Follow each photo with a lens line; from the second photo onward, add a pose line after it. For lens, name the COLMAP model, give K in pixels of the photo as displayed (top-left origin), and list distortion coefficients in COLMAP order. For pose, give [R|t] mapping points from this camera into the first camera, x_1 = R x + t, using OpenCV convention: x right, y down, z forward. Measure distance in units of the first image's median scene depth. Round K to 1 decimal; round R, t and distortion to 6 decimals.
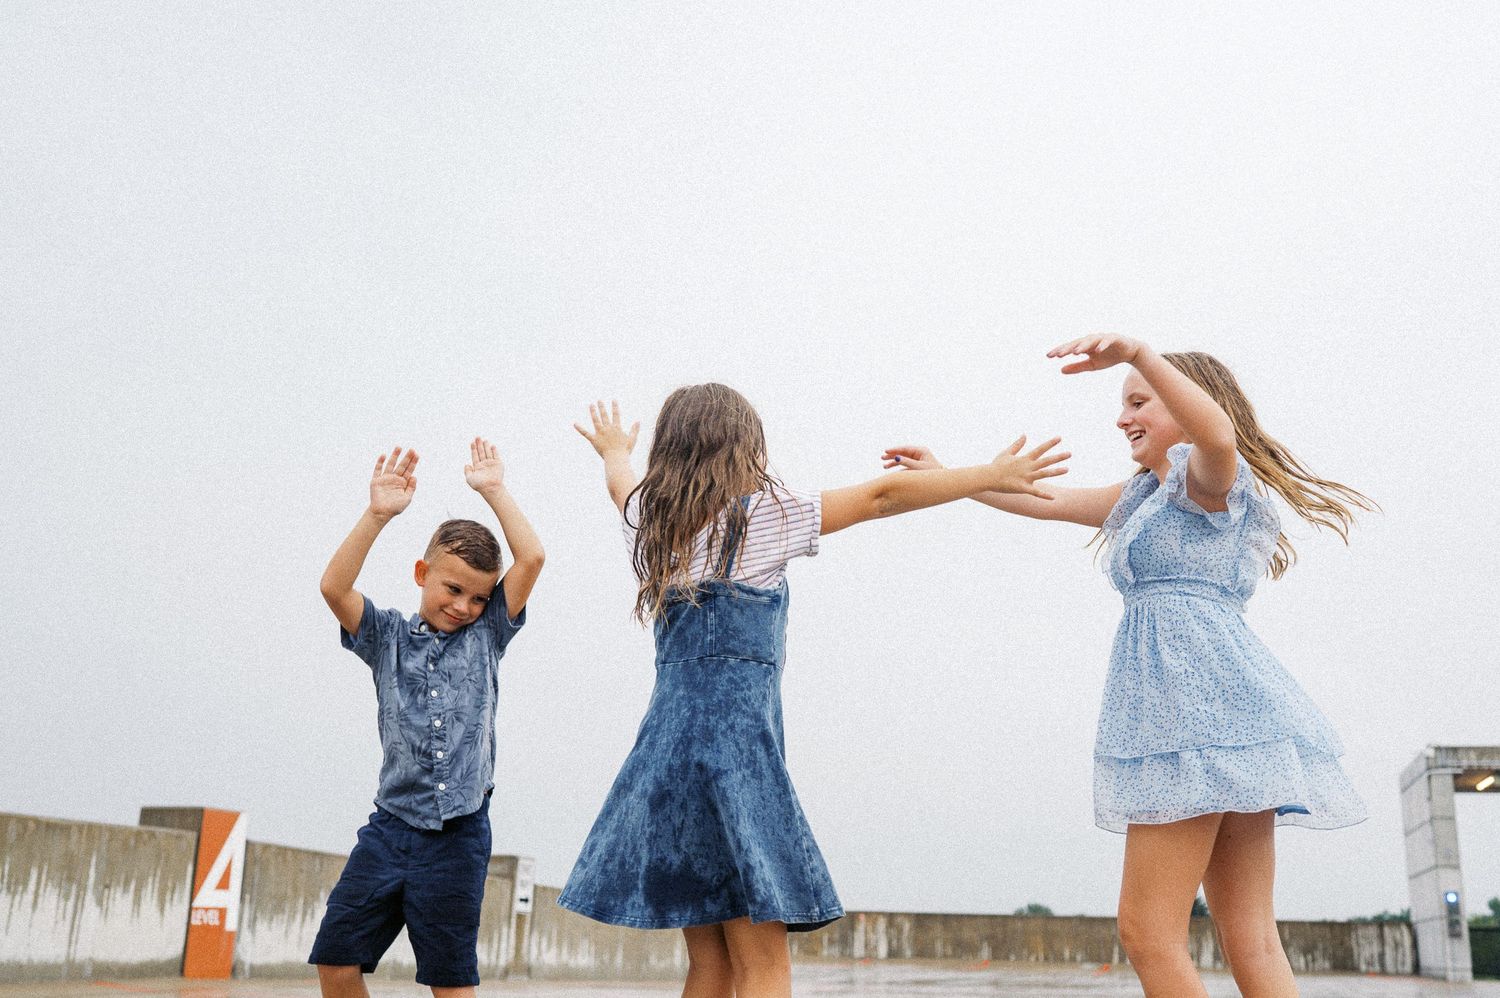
lens RADIAL K [[1599.7, 0, 715.1], [0, 1599.7, 505.2], [0, 0, 1]] dist [-0.005095, 0.000000]
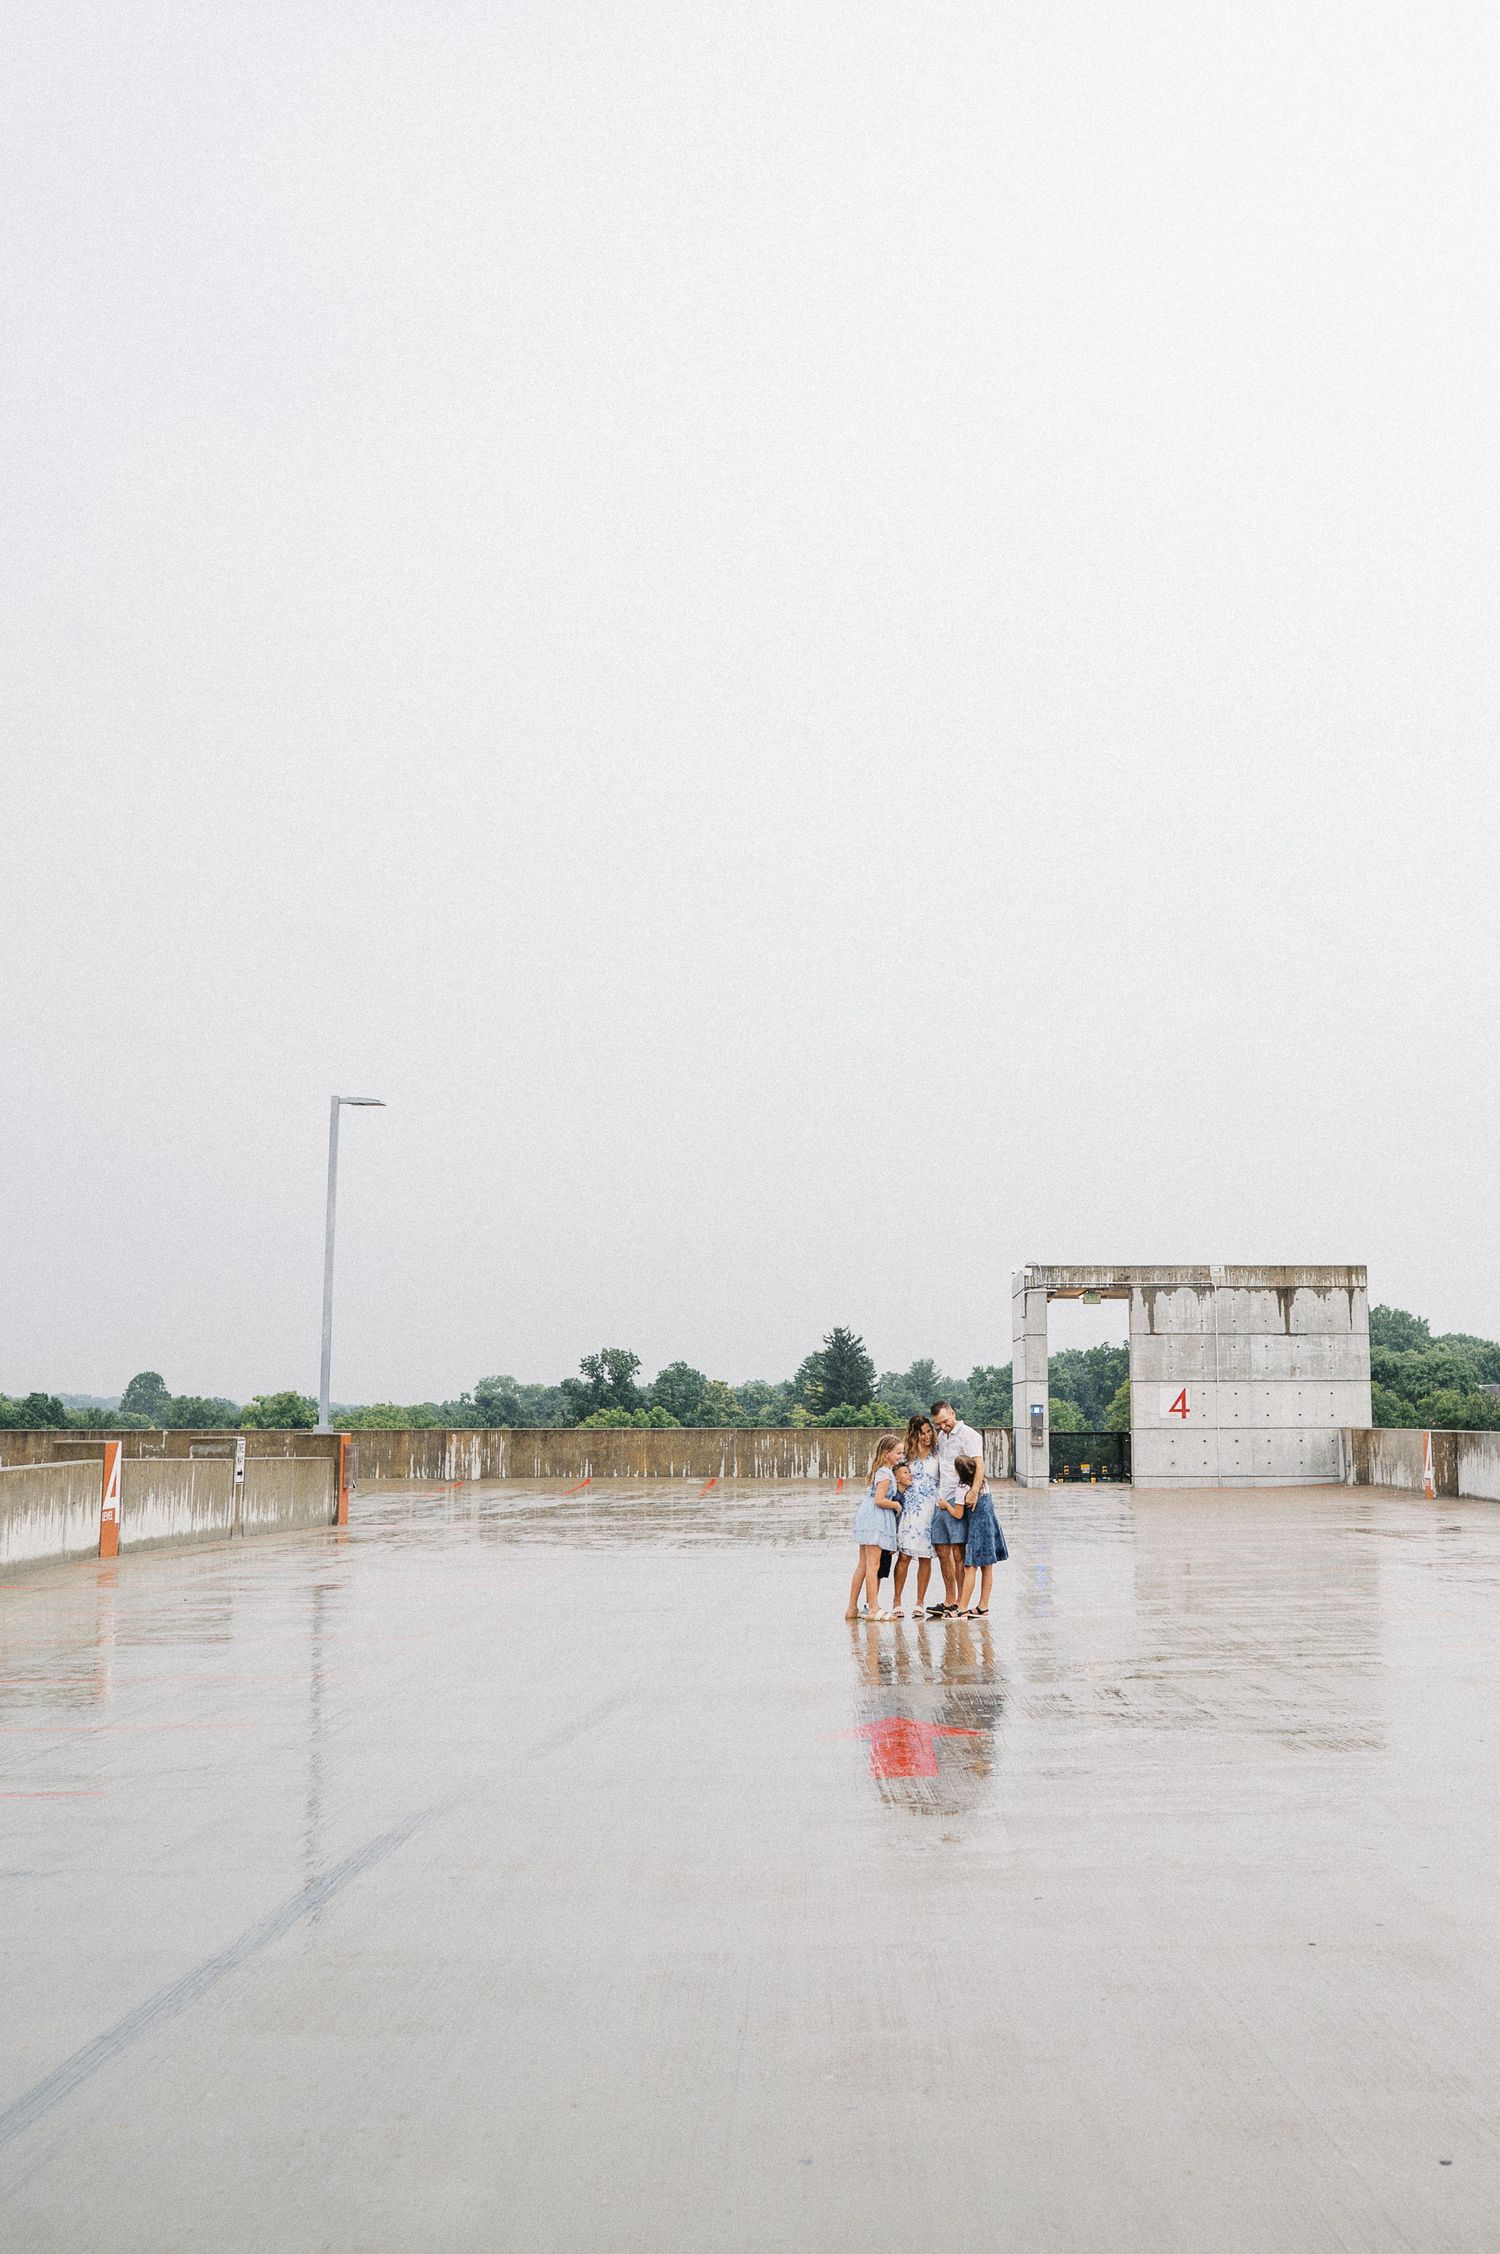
lens RADIAL K [[2627.9, 0, 929.0], [0, 2627.9, 1034.3], [0, 0, 1]] dist [0.013416, 0.000000]
pose [[0.951300, 0.013620, 0.307967, -0.137860], [-0.053362, 0.991218, 0.120996, -0.198490], [-0.303614, -0.131537, 0.943672, -0.560331]]
